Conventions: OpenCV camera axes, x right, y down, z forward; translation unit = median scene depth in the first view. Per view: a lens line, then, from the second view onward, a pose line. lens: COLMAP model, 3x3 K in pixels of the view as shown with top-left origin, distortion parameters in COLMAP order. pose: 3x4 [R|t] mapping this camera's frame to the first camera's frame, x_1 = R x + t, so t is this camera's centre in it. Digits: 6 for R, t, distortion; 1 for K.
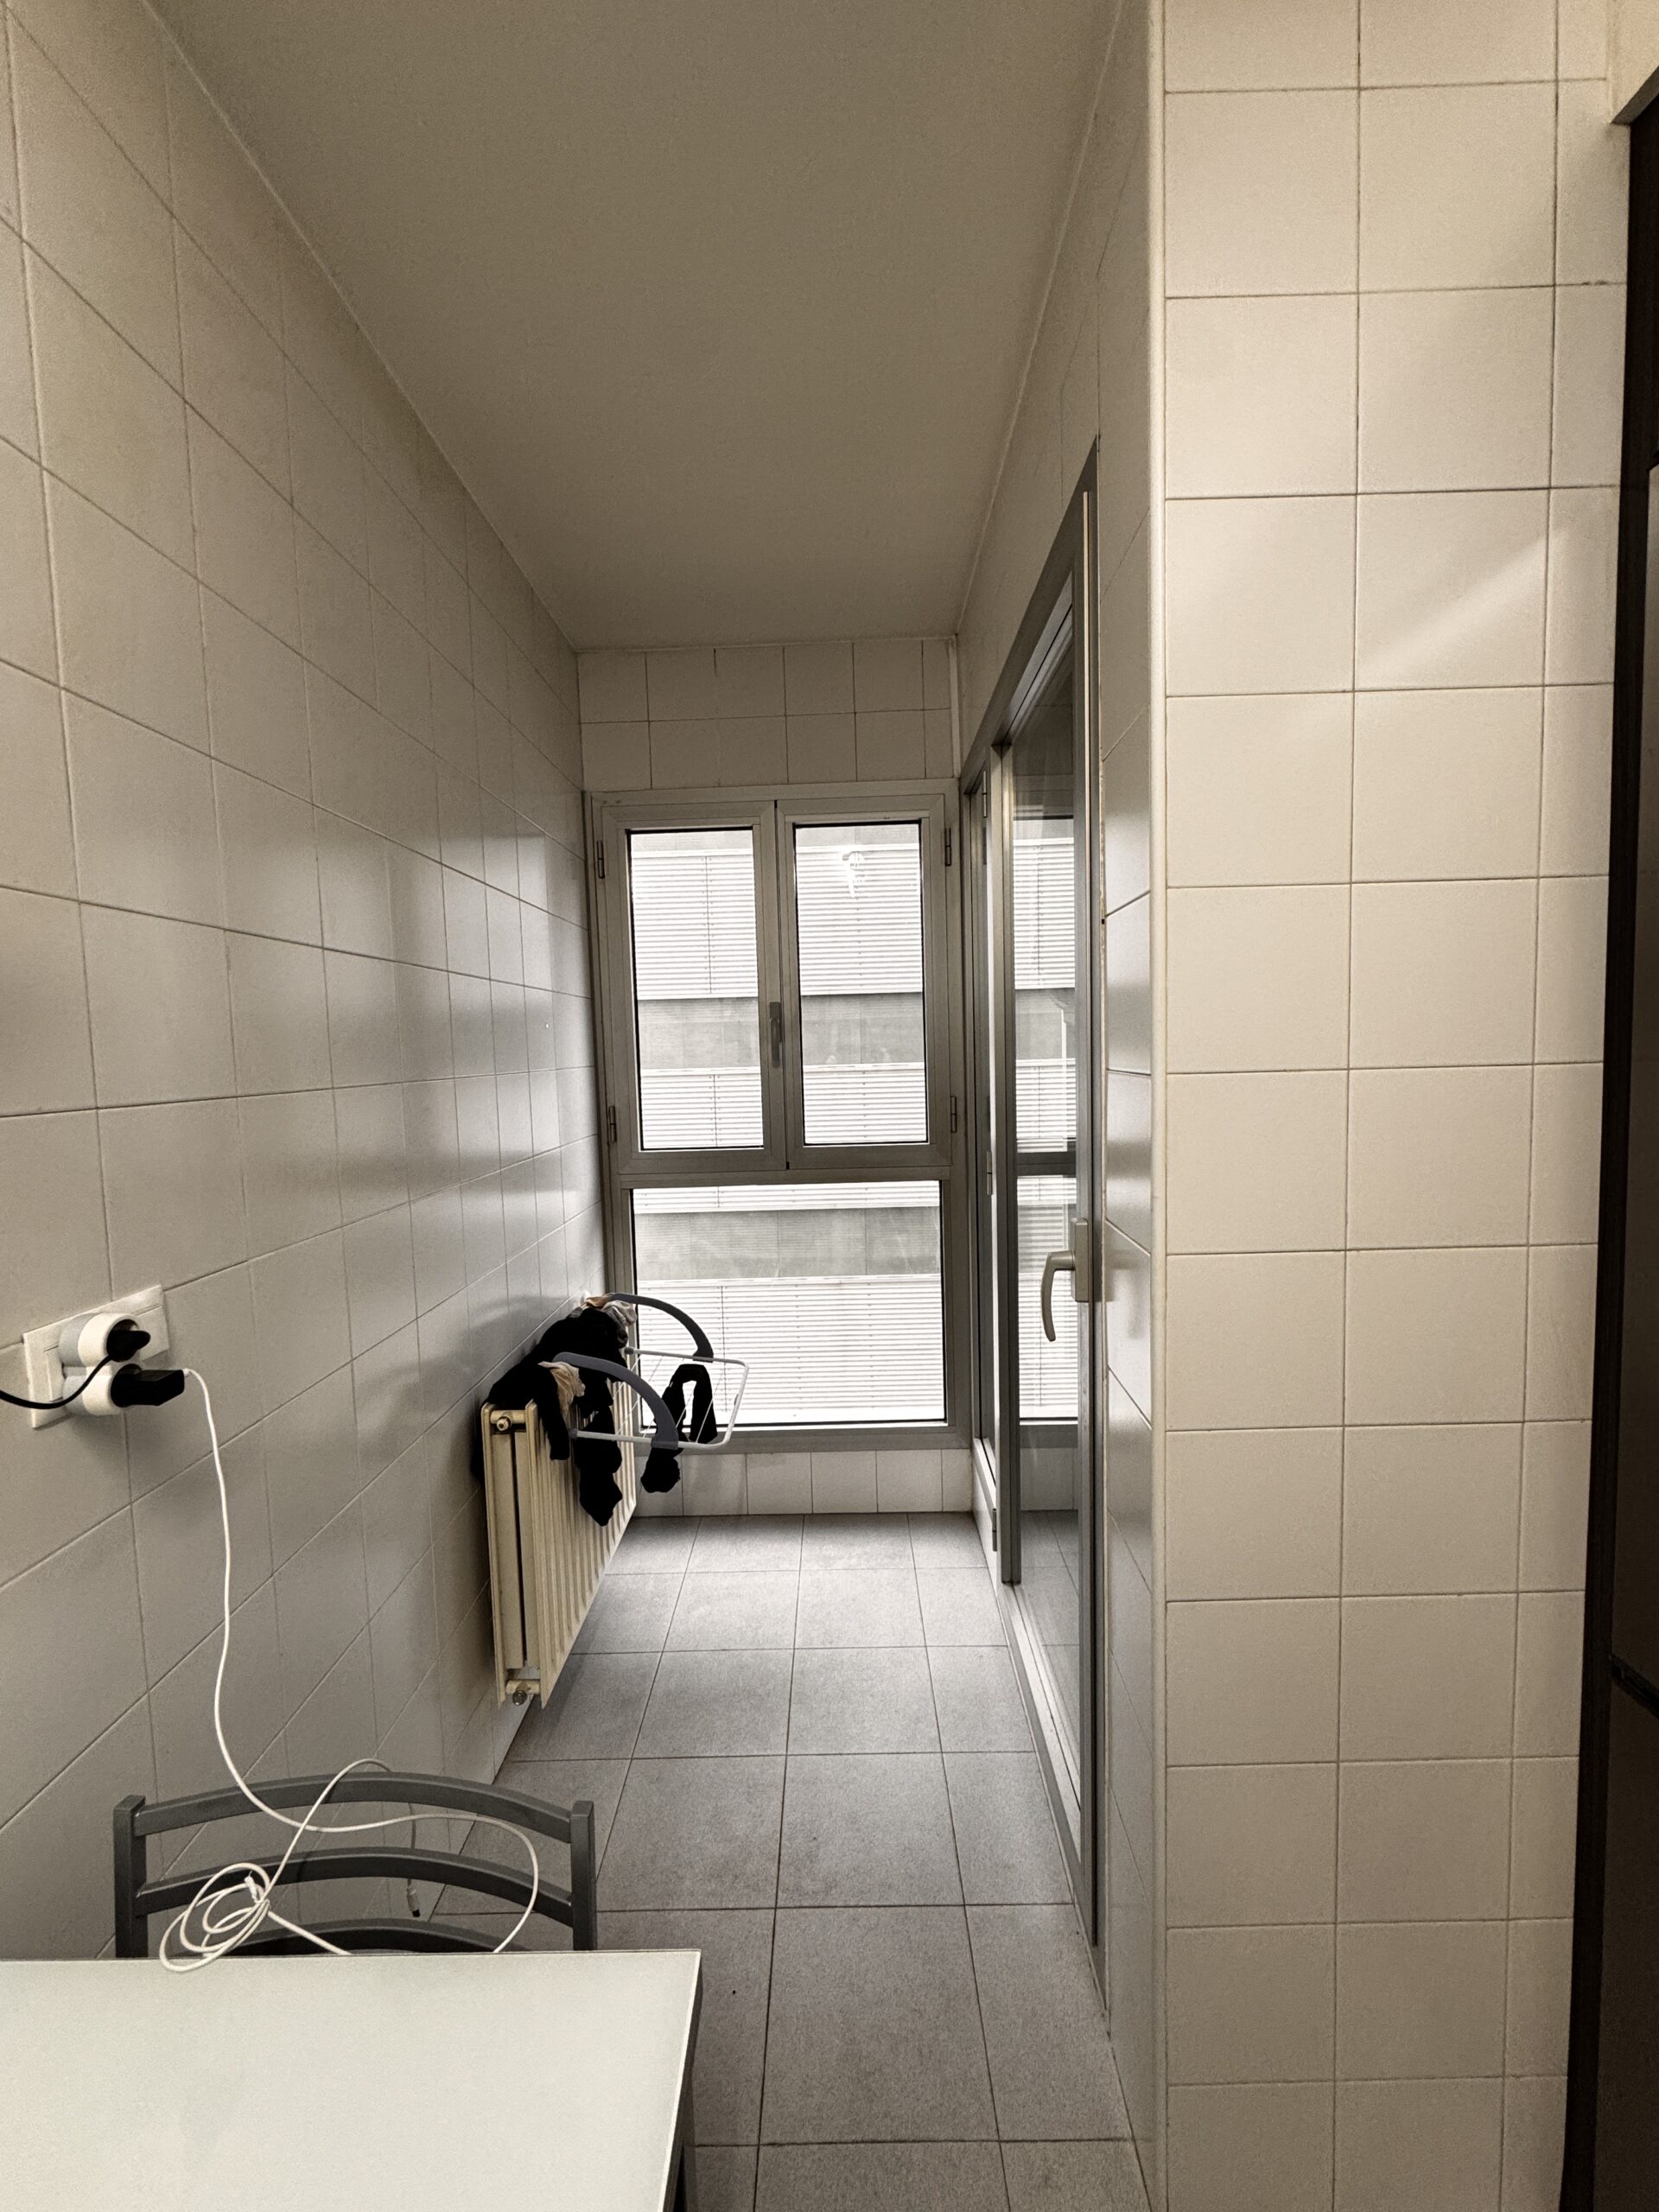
lens RADIAL K [[872.1, 0, 829.5], [0, 872.1, 1106.0], [0, 0, 1]] dist [-0.011570, 0.000291]
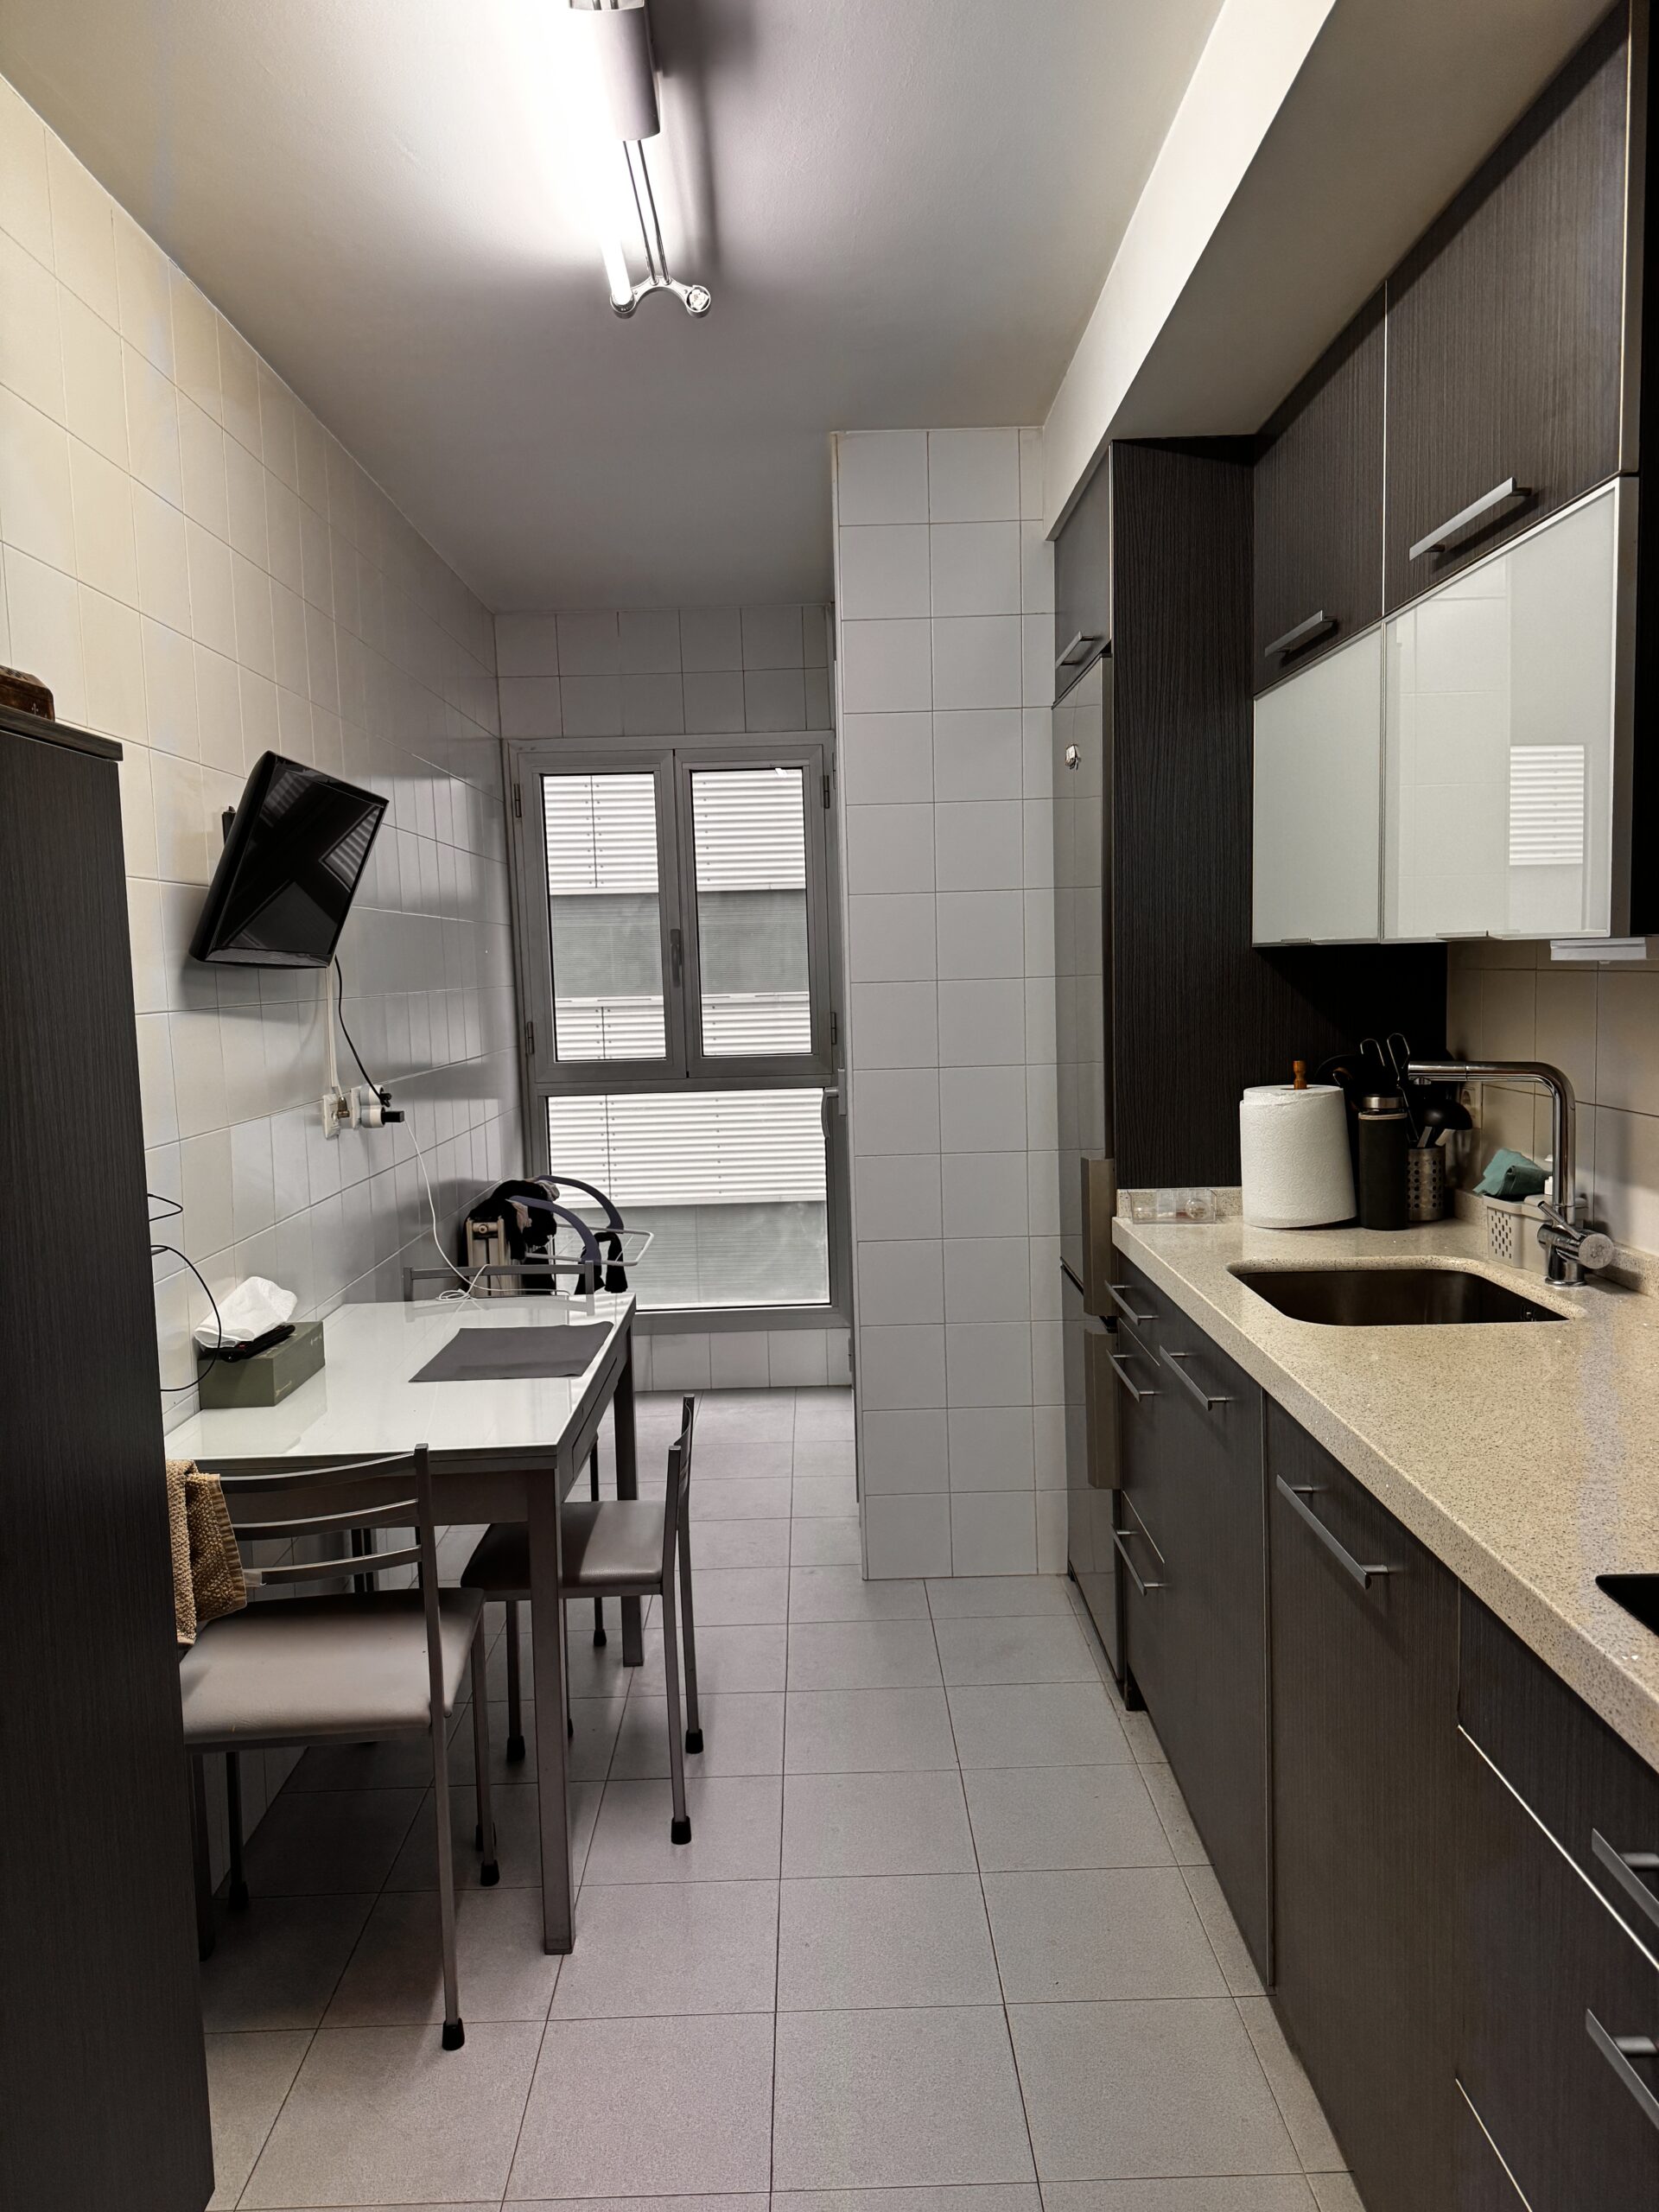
lens RADIAL K [[1555.0, 0, 823.2], [0, 1555.0, 1115.8], [0, 0, 1]] dist [0.011887, -0.011081]
pose [[0.999866, -0.004486, 0.015740, 0.095951], [0.004024, 0.999562, 0.029309, 0.064741], [-0.015865, -0.029242, 0.999446, -1.012633]]
